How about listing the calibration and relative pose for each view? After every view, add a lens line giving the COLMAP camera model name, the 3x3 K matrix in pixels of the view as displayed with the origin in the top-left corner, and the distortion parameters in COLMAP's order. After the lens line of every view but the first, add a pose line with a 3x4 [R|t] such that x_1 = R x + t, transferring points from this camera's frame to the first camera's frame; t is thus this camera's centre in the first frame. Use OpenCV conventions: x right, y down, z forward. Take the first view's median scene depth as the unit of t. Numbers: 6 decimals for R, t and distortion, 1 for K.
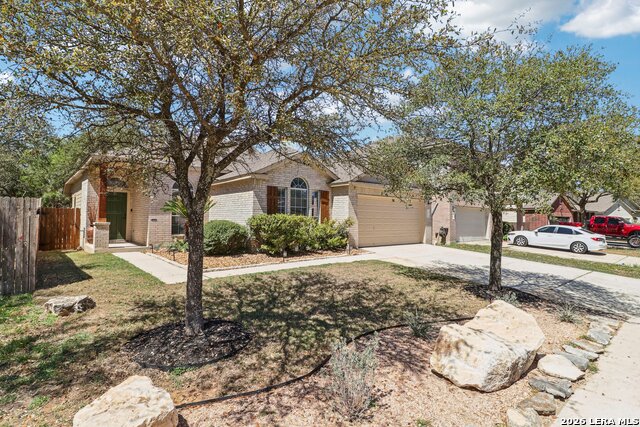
lens RADIAL K [[330.4, 0, 315.2], [0, 330.4, 211.5], [0, 0, 1]] dist [0.003915, -0.007581]
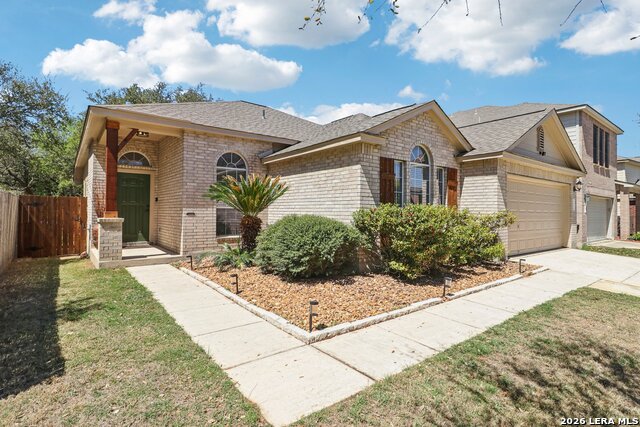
lens RADIAL K [[330.4, 0, 316.3], [0, 330.4, 212.0], [0, 0, 1]] dist [0.003915, -0.007581]
pose [[0.998412, 0.001044, -0.056331, -0.202623], [0.000434, 0.999656, 0.026227, 0.004202], [0.056339, -0.026210, 0.998068, 0.362636]]
